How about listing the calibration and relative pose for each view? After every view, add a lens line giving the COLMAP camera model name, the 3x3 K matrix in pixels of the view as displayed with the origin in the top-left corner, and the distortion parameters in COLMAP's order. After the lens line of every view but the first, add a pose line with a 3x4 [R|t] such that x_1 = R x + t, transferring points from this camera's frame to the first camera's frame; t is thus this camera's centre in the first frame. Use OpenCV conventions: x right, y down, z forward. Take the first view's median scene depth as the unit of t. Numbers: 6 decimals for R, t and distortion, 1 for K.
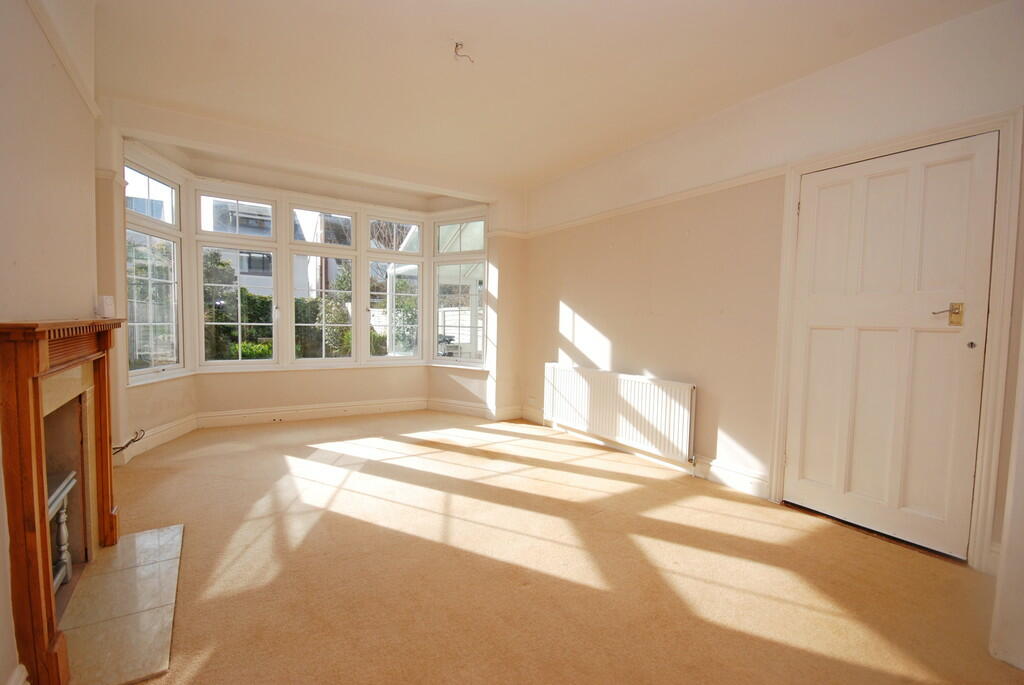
lens RADIAL K [[447.6, 0, 509.1], [0, 447.6, 344.3], [0, 0, 1]] dist [0.000498, -0.000902]
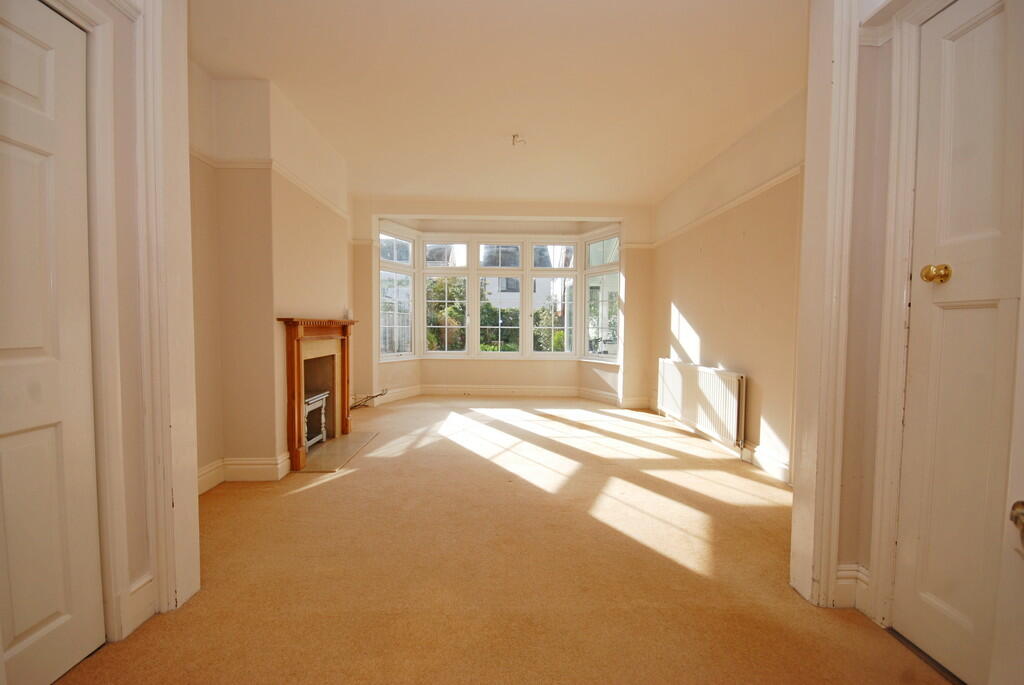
lens RADIAL K [[447.6, 0, 513.6], [0, 447.6, 344.3], [0, 0, 1]] dist [0.000498, -0.000902]
pose [[0.852399, 0.008486, -0.522824, 0.384500], [-0.019229, 0.999701, -0.015124, 0.032860], [0.522539, 0.022945, 0.852307, -0.155712]]
